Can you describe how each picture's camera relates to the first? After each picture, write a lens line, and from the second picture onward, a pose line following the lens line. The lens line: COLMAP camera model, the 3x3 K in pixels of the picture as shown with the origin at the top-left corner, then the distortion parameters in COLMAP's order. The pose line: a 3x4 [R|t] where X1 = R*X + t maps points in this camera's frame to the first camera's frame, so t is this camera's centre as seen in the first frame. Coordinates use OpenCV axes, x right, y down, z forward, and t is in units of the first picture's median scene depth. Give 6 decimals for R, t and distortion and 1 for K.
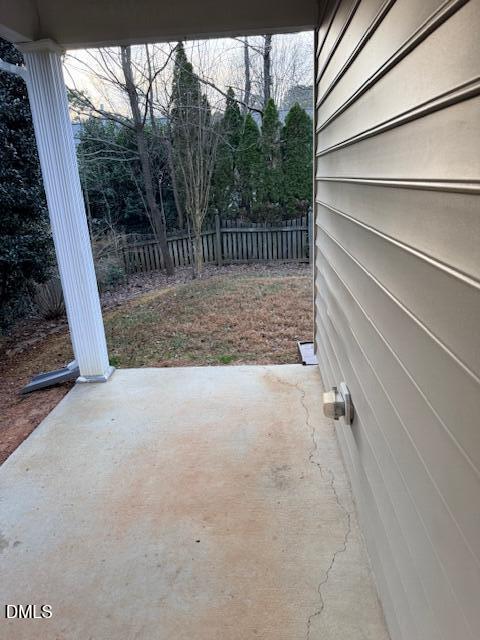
lens RADIAL K [[450.7, 0, 240.0], [0, 450.7, 320.0], [0, 0, 1]] dist [0.092242, -0.001316]
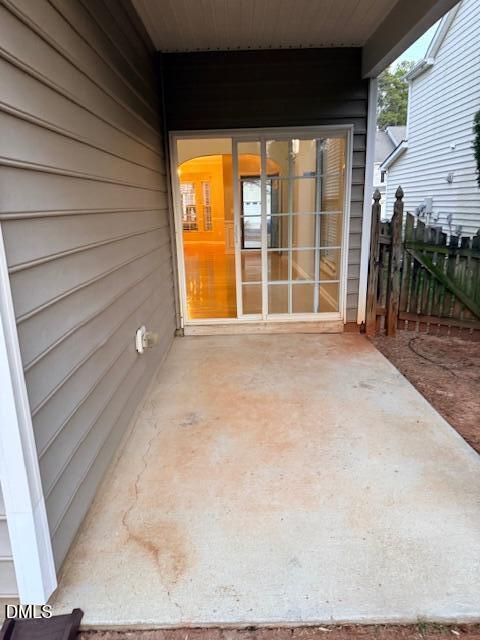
lens RADIAL K [[450.7, 0, 240.0], [0, 450.7, 320.0], [0, 0, 1]] dist [0.092242, -0.001316]
pose [[-0.994594, 0.089056, -0.053394, -0.003890], [0.046854, 0.843797, 0.534613, -0.519072], [0.092664, 0.529222, -0.843409, 1.880121]]
